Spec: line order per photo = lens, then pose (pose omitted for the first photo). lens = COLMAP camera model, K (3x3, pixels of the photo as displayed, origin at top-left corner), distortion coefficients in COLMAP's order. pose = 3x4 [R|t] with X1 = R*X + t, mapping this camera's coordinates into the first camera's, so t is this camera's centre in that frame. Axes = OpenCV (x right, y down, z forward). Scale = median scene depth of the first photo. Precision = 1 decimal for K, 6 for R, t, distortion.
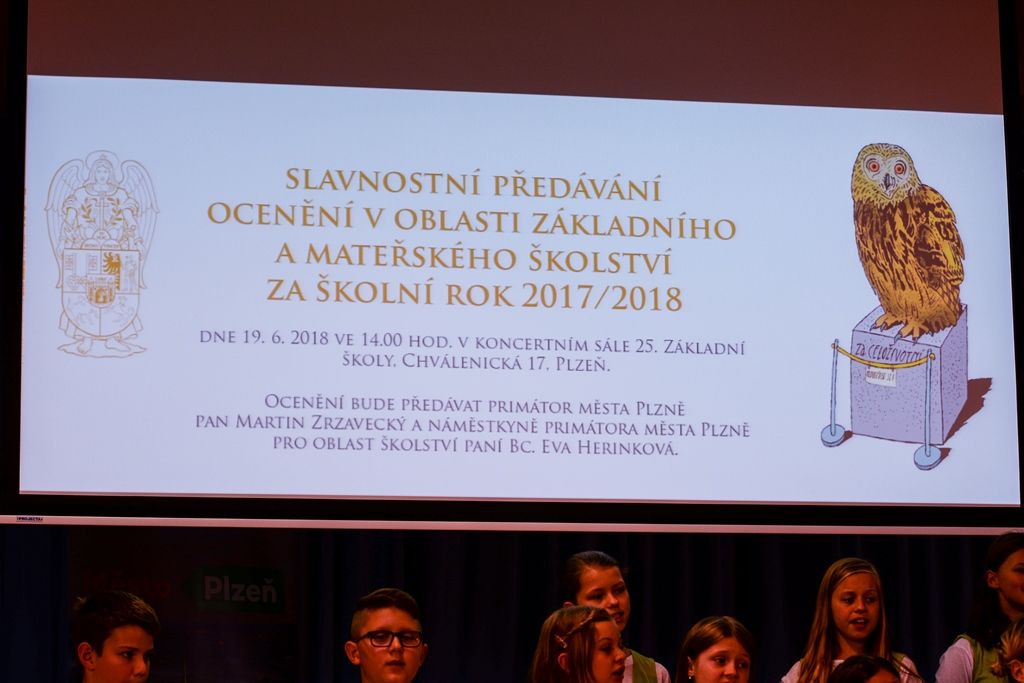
lens RADIAL K [[3080.6, 0, 511.9], [0, 3080.6, 342.0], [0, 0, 1]] dist [0.163812, 0.000000]
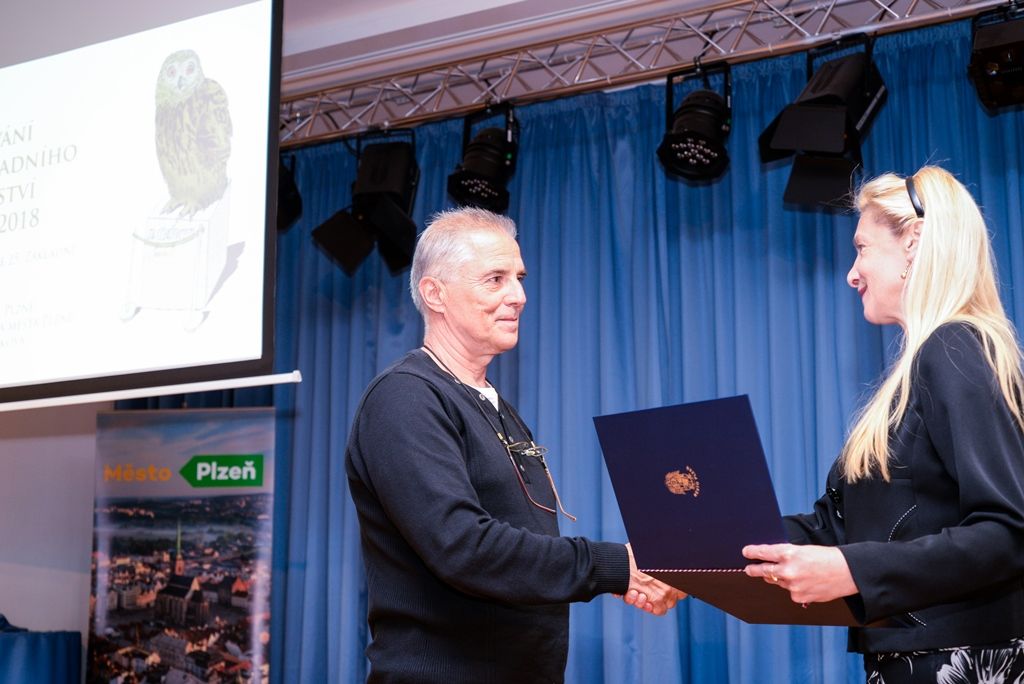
lens RADIAL K [[1570.1, 0, 512.0], [0, 1570.1, 341.2], [0, 0, 1]] dist [-0.030561, 0.000000]
pose [[0.711220, -0.112199, -0.693957, 0.596219], [0.104354, 0.993094, -0.053613, 0.085388], [0.695180, -0.034287, 0.718017, 0.671357]]
